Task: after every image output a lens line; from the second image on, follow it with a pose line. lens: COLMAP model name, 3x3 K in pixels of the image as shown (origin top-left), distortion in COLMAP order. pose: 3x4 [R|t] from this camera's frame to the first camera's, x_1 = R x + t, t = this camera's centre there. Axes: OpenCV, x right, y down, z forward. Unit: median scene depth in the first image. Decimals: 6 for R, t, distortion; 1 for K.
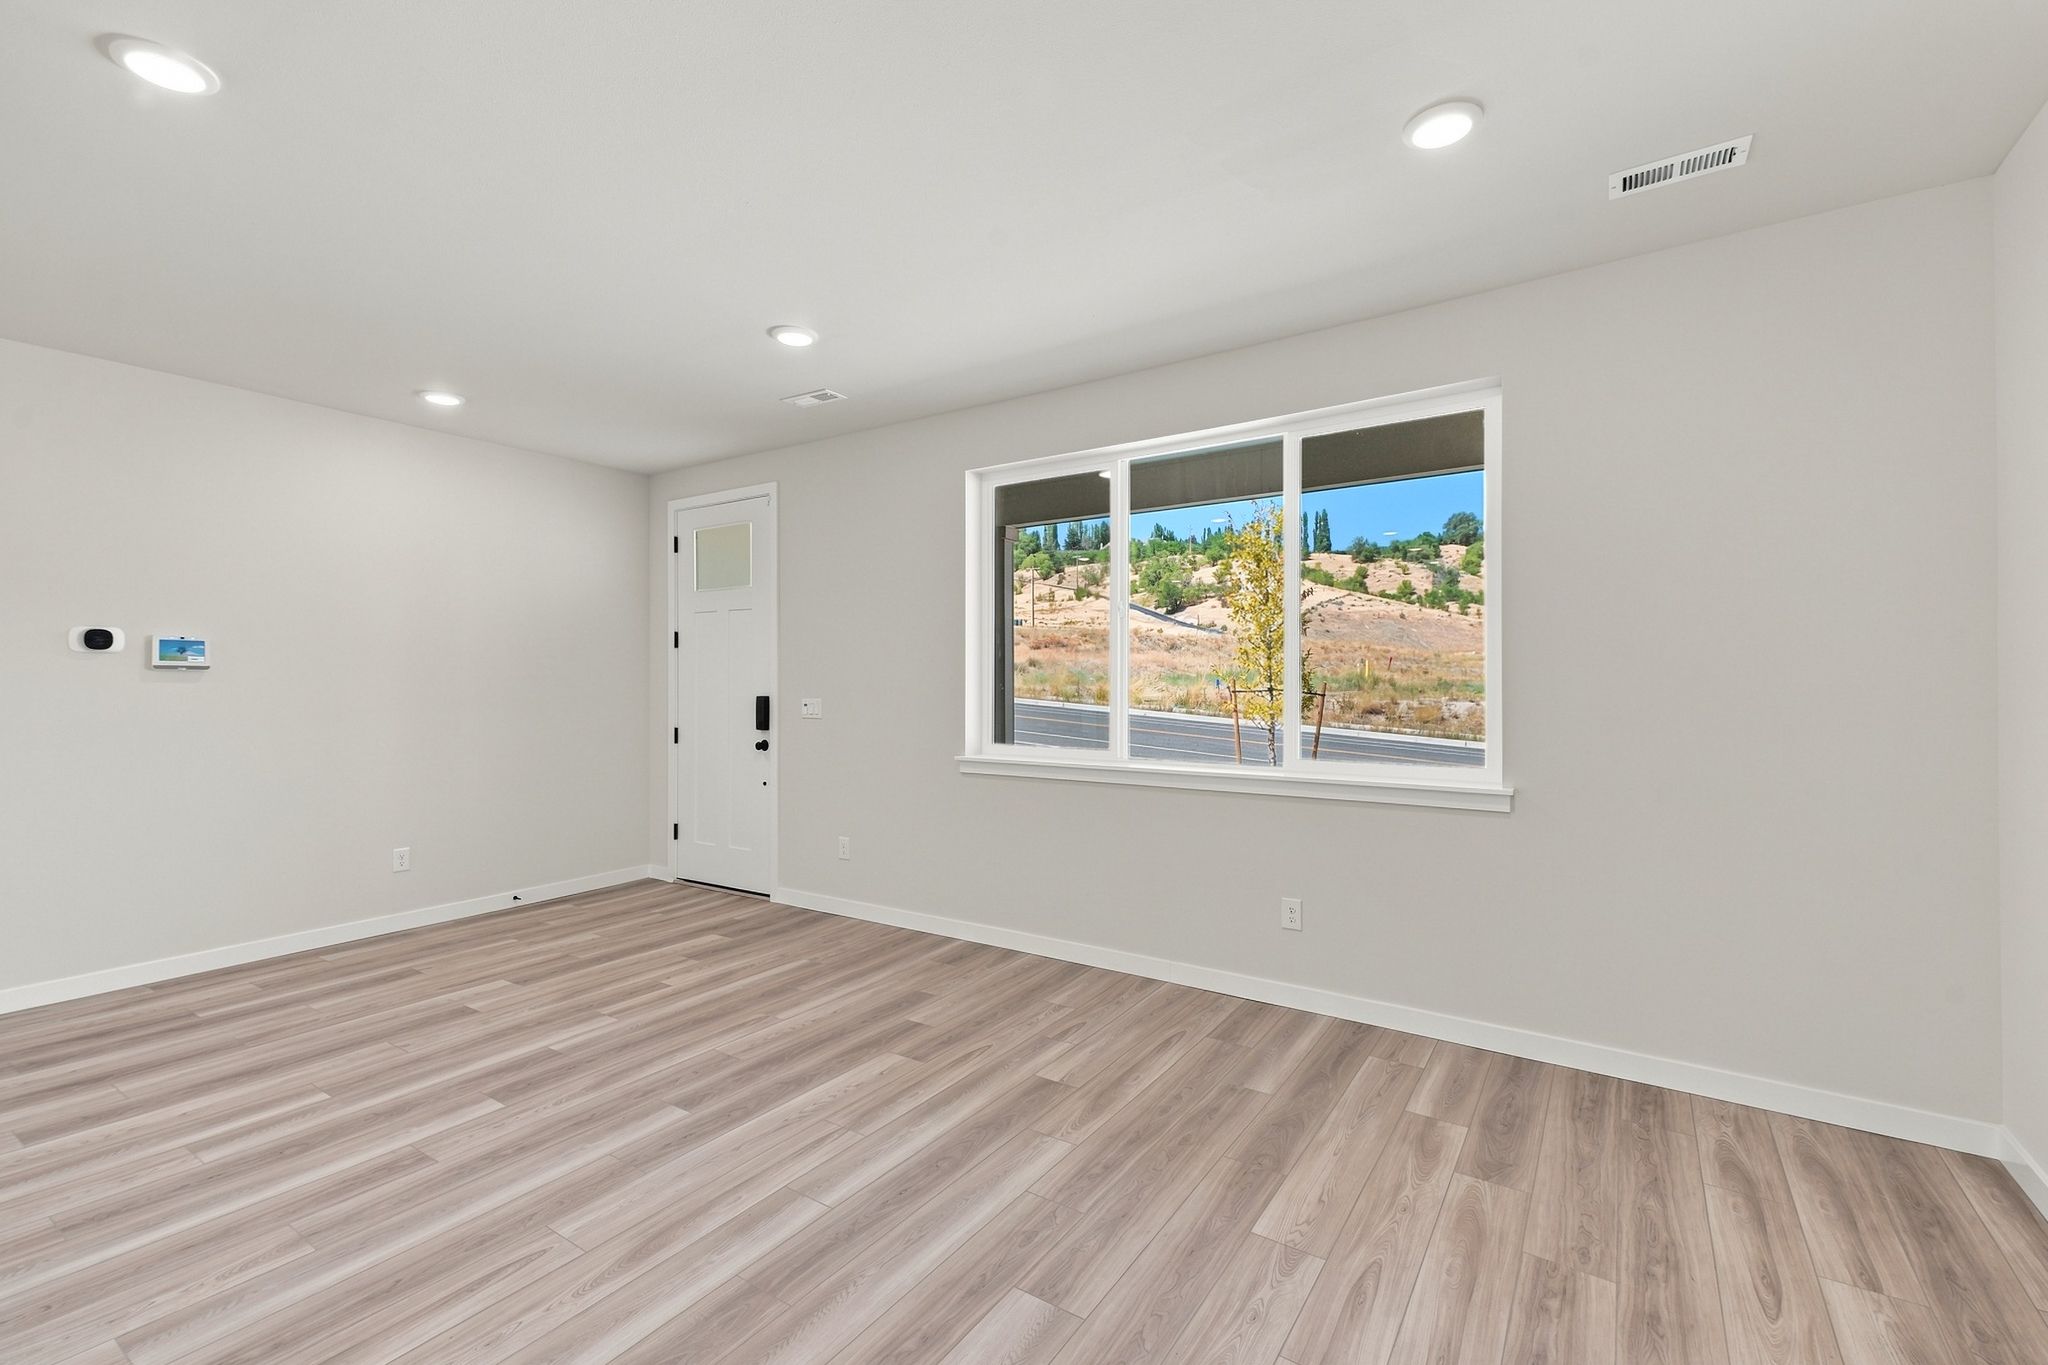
lens RADIAL K [[884.2, 0, 1013.5], [0, 884.2, 681.4], [0, 0, 1]] dist [0.049762, -0.014468]
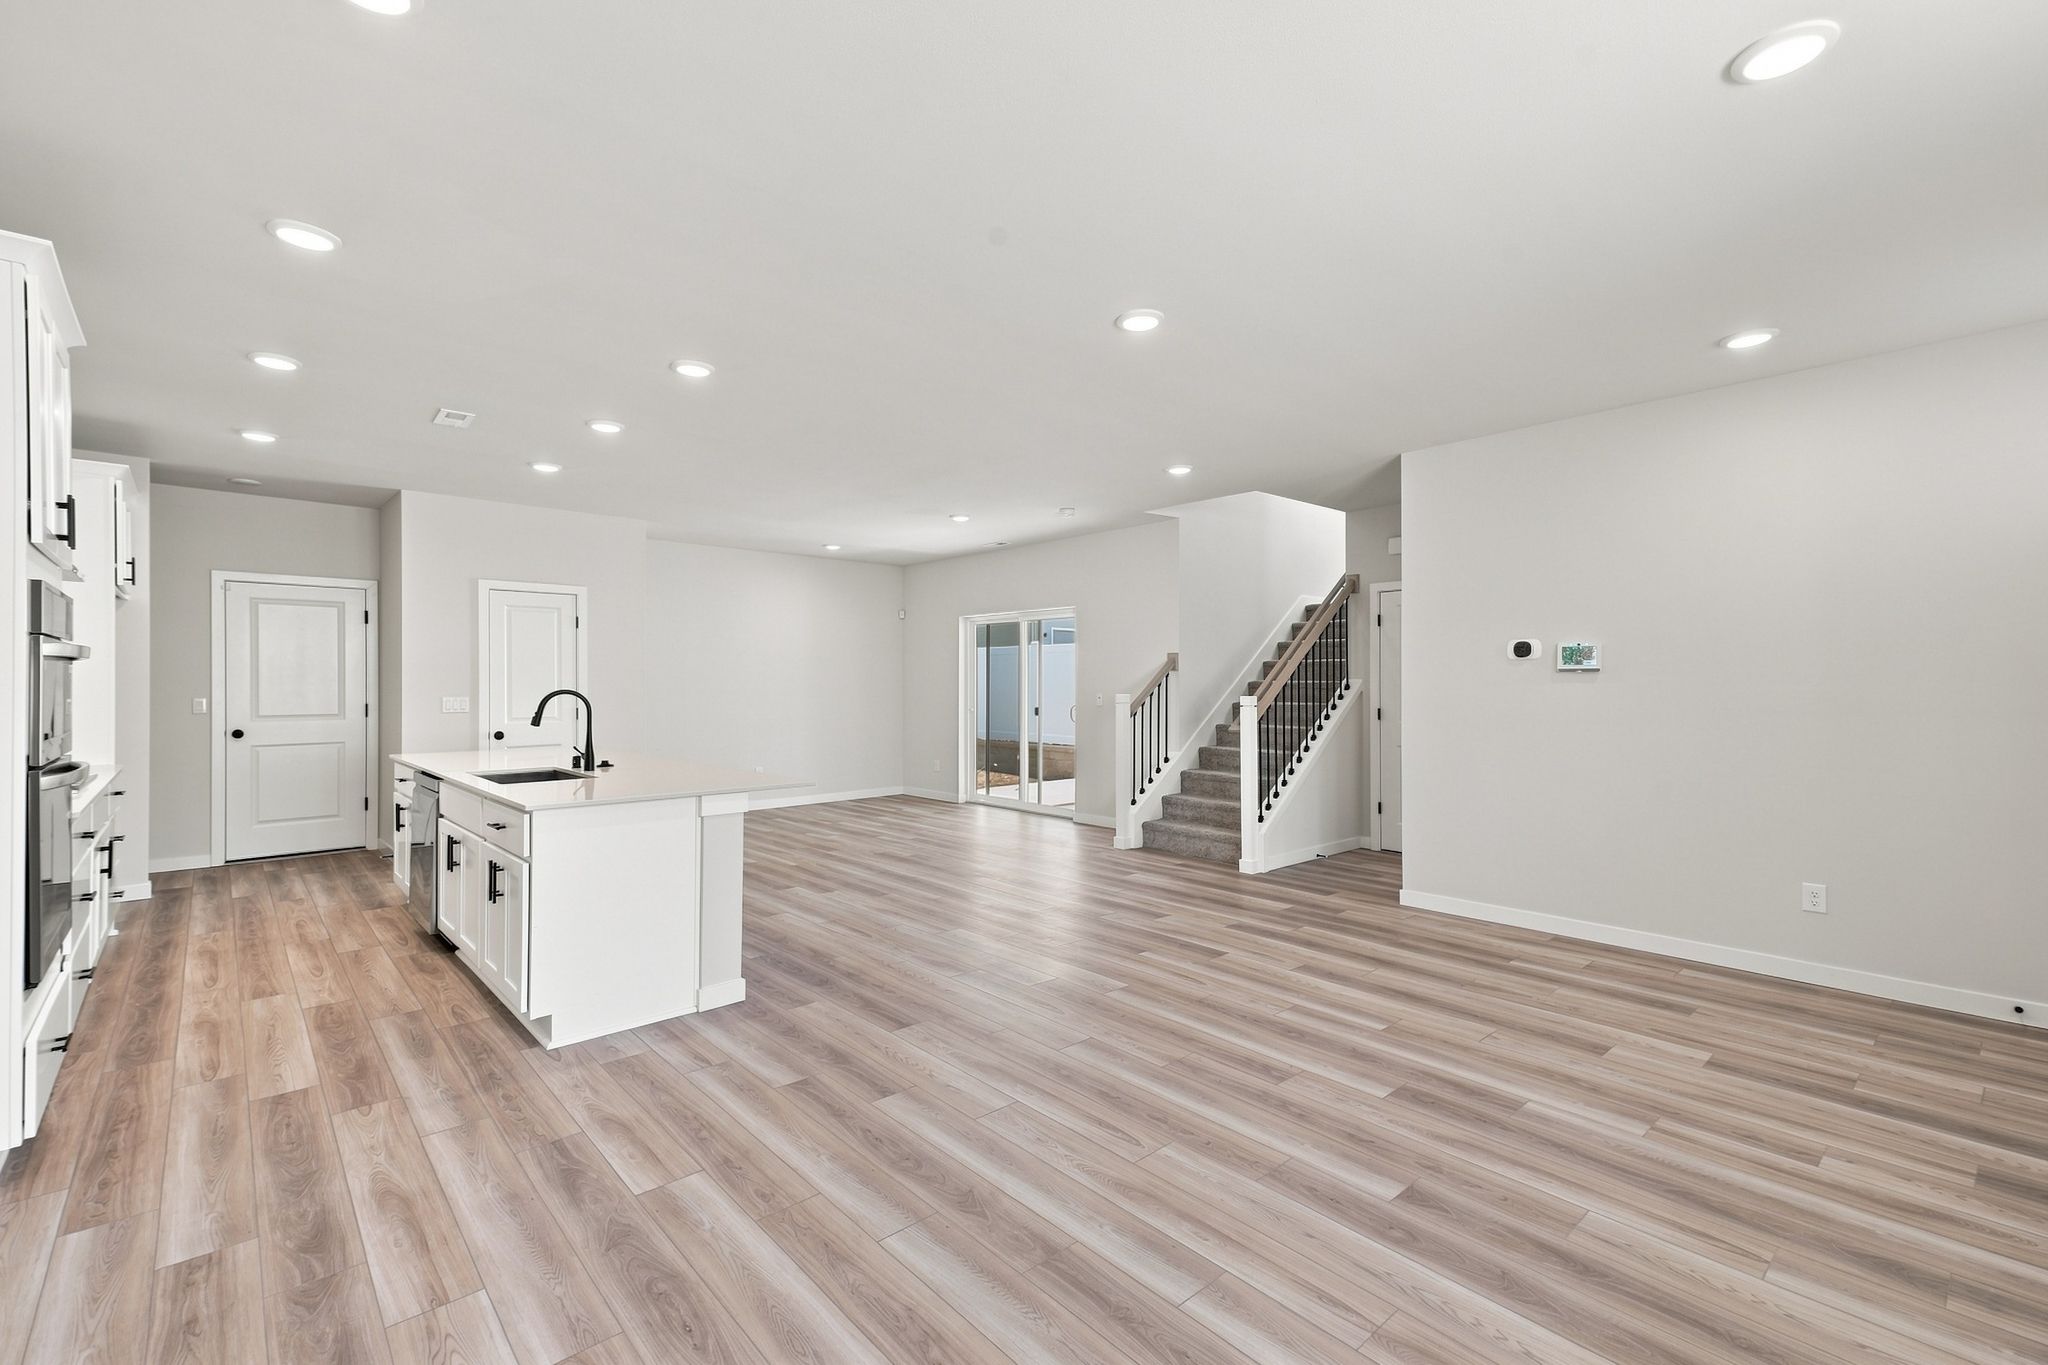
lens RADIAL K [[884.2, 0, 1013.5], [0, 884.2, 681.4], [0, 0, 1]] dist [0.049762, -0.014468]
pose [[-0.247553, -0.001881, -0.968872, 0.449287], [0.002134, 0.999995, -0.002486, 0.000258], [0.968872, -0.002683, -0.247548, 0.724120]]
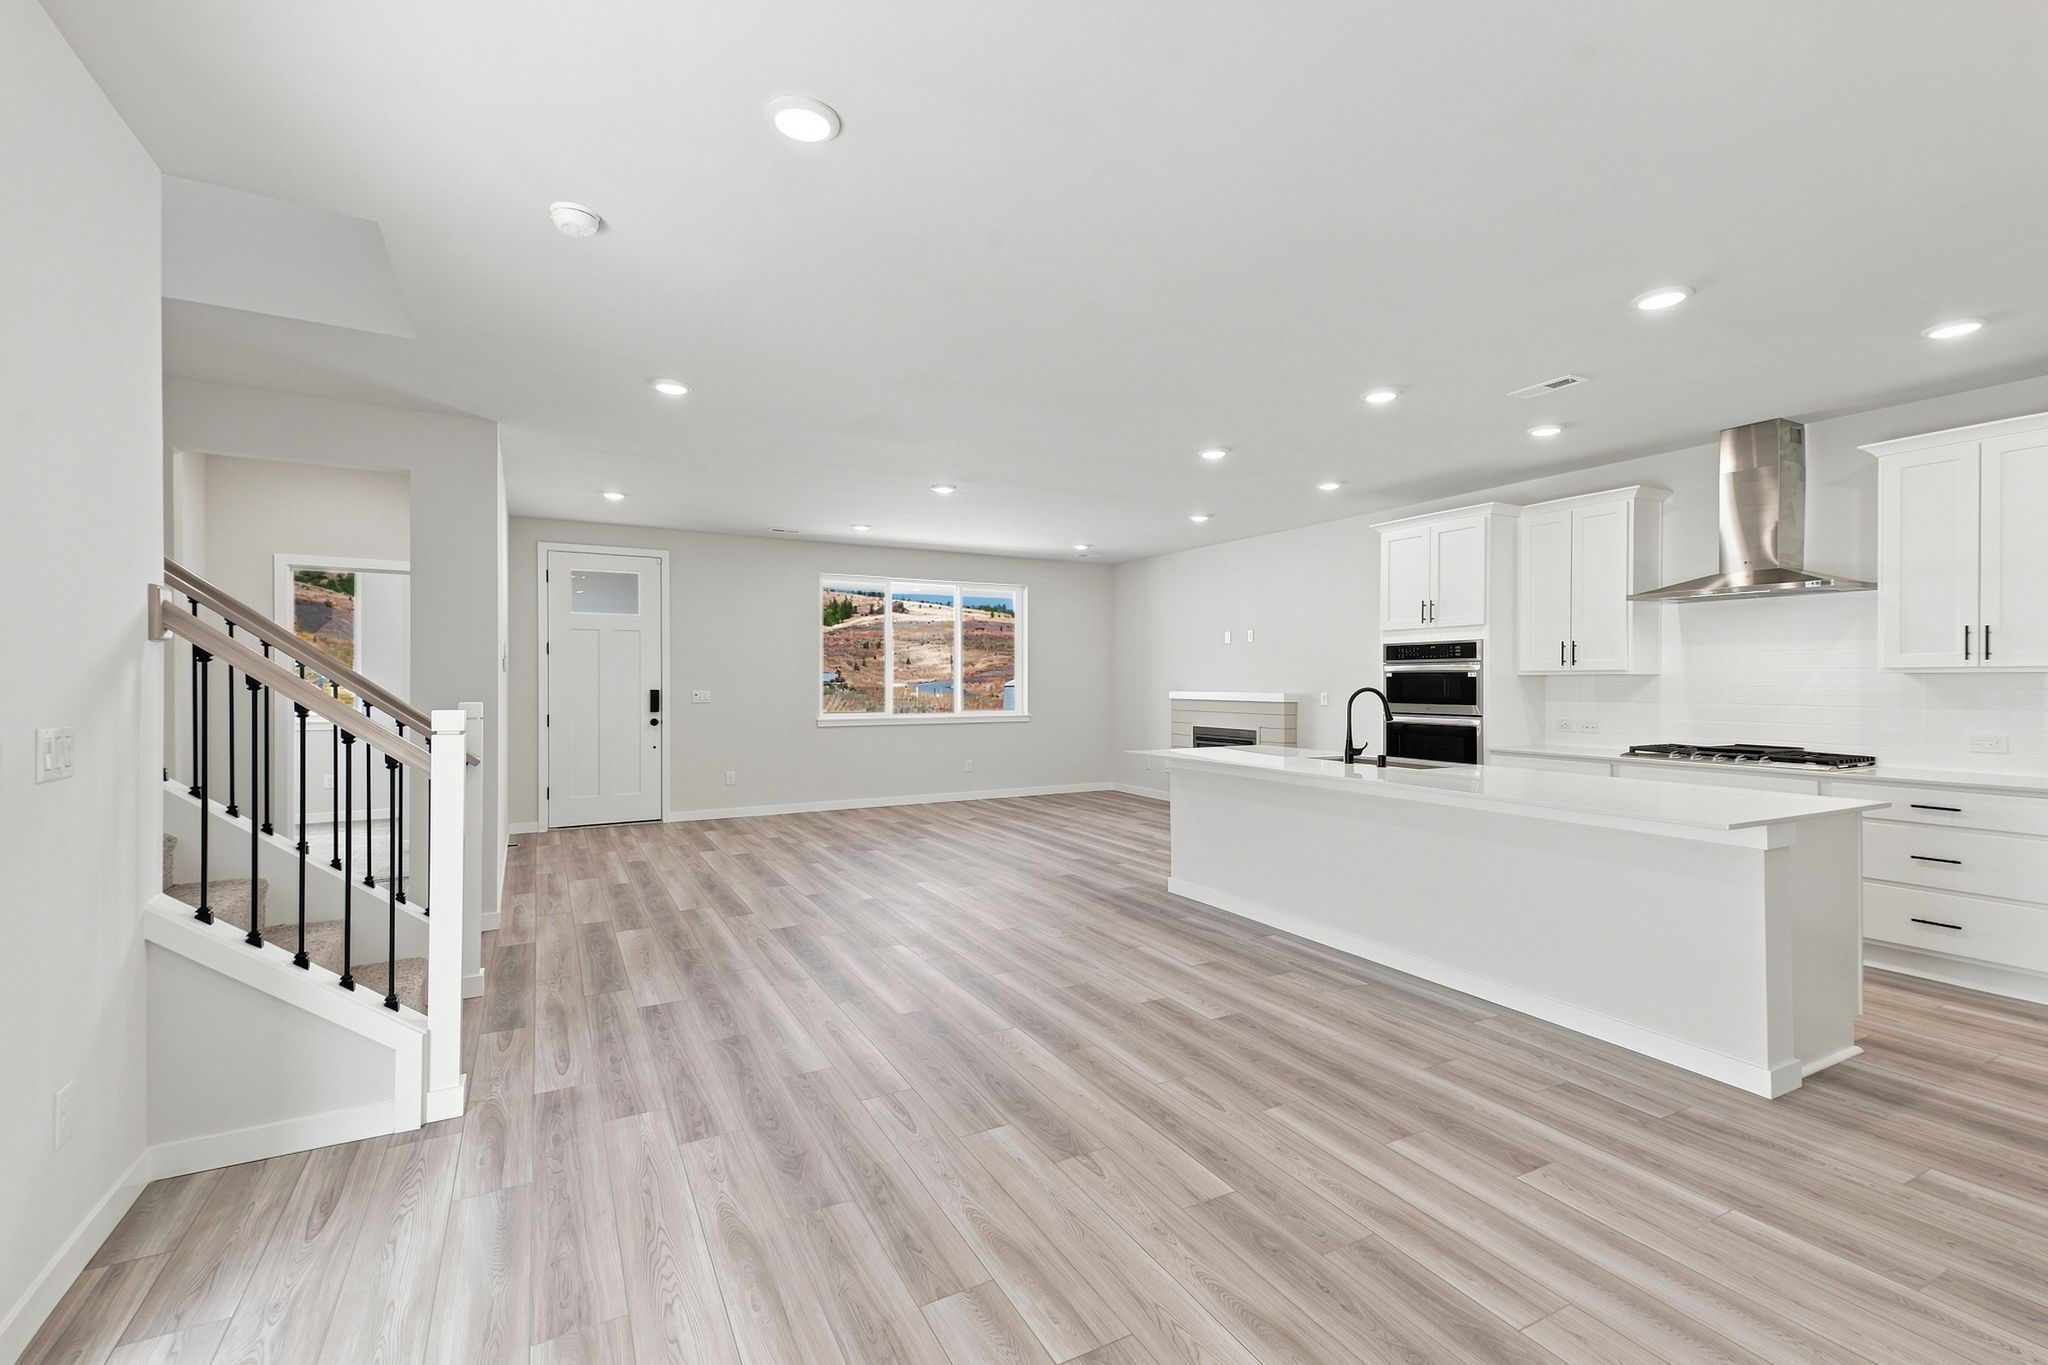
lens RADIAL K [[884.2, 0, 1013.5], [0, 884.2, 681.4], [0, 0, 1]] dist [0.049762, -0.014468]
pose [[0.462894, -0.000078, 0.886414, -2.185624], [-0.002116, 0.999997, 0.001193, -0.001696], [-0.886411, -0.002428, 0.462892, -0.400733]]
